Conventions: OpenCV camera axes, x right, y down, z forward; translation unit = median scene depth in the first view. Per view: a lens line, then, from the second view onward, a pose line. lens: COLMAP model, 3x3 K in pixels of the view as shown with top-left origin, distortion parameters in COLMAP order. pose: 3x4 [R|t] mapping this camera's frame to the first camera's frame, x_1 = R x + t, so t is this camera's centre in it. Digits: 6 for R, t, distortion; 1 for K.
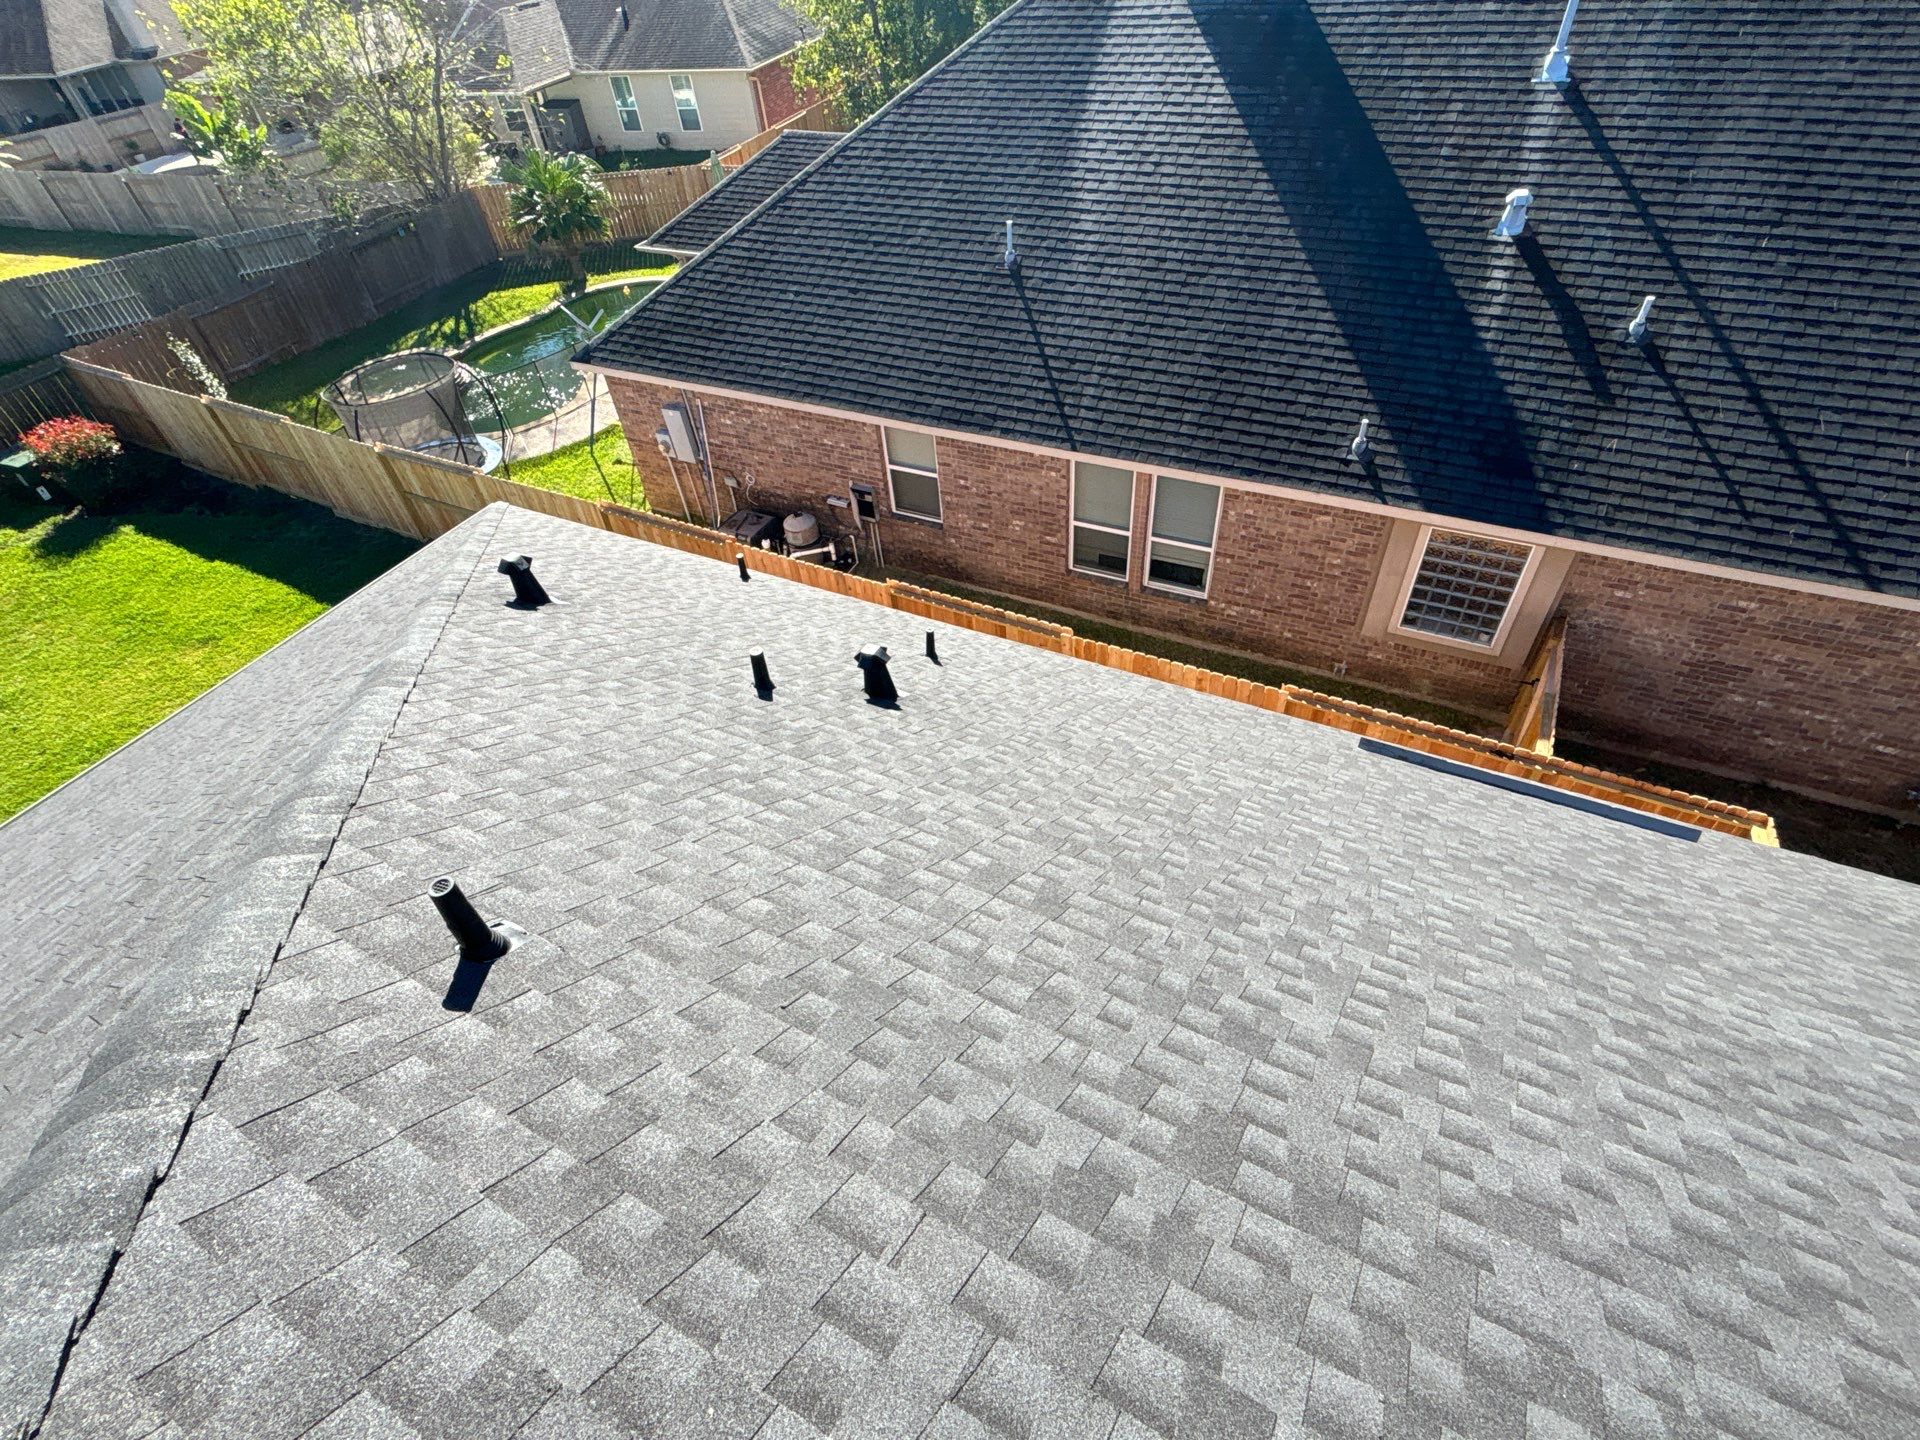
lens RADIAL K [[896.7, 0, 960.0], [0, 896.7, 720.0], [0, 0, 1]] dist [0.001879, 0.000434]
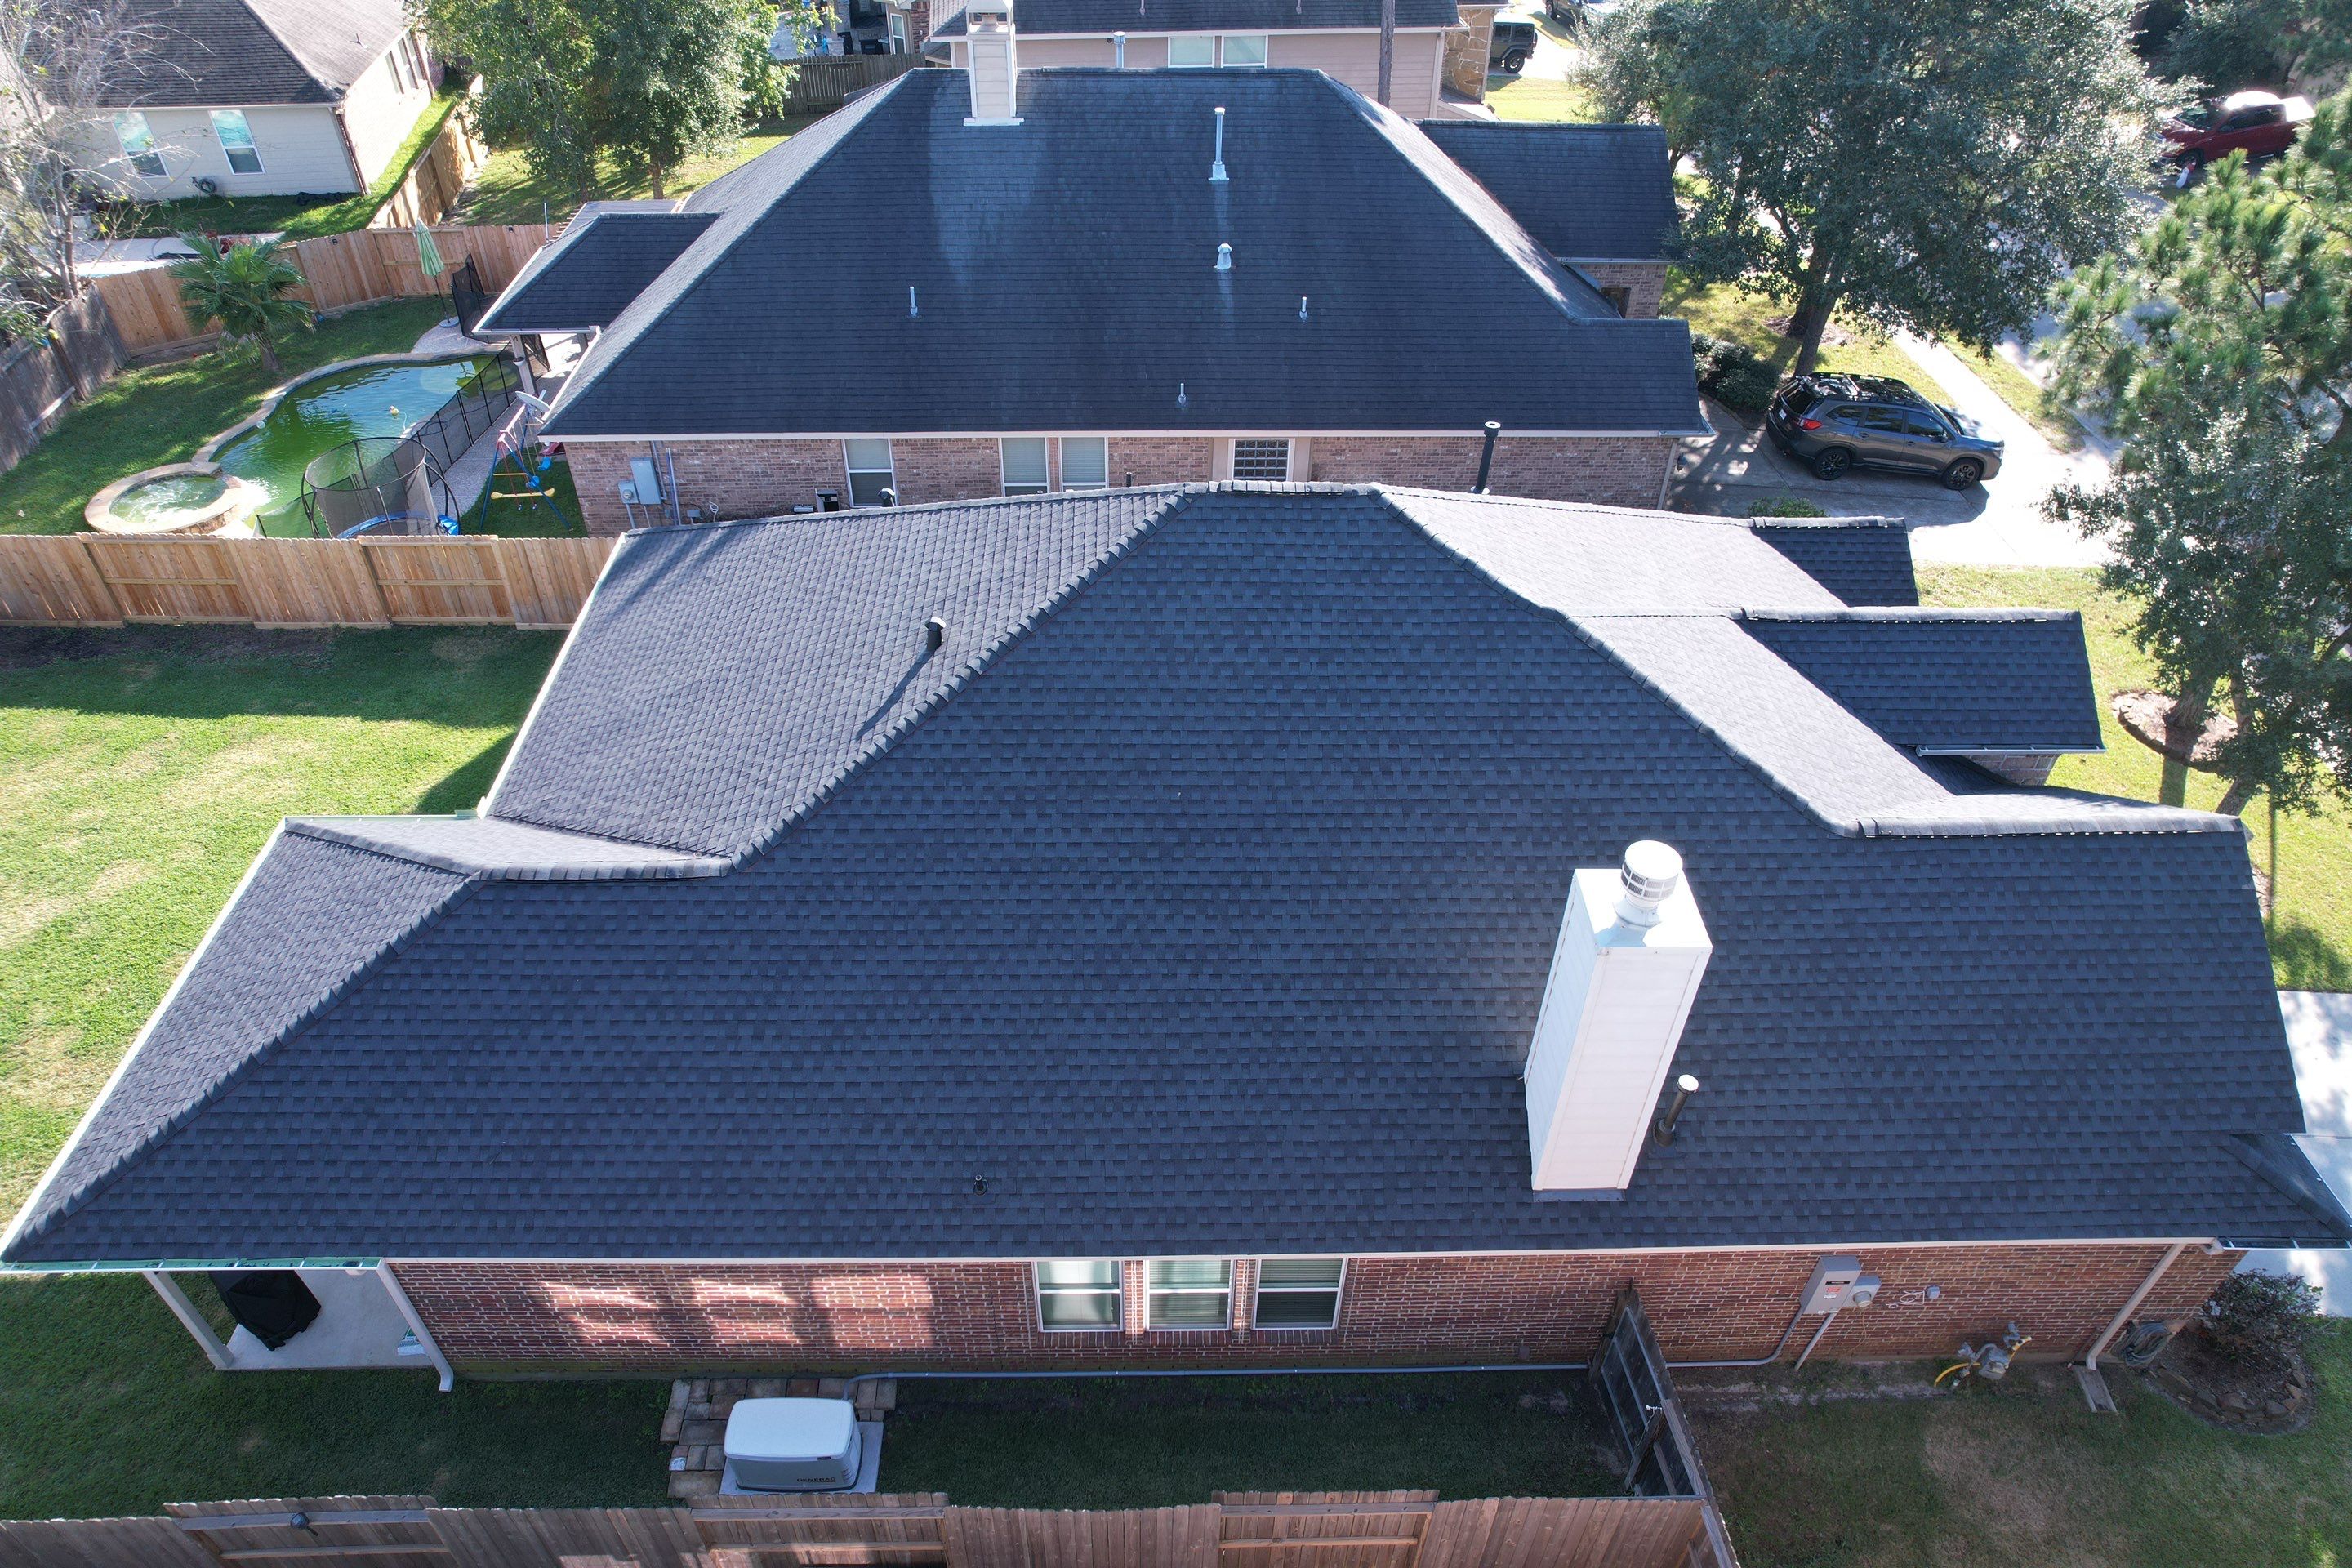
lens RADIAL K [[1492.3, 0, 1176.0], [0, 1492.3, 784.0], [0, 0, 1]] dist [-0.077051, 0.074788]
pose [[0.887252, -0.232257, 0.398547, -0.732371], [0.275936, 0.959597, -0.055079, 0.466931], [-0.369652, 0.158843, 0.915493, -1.239052]]
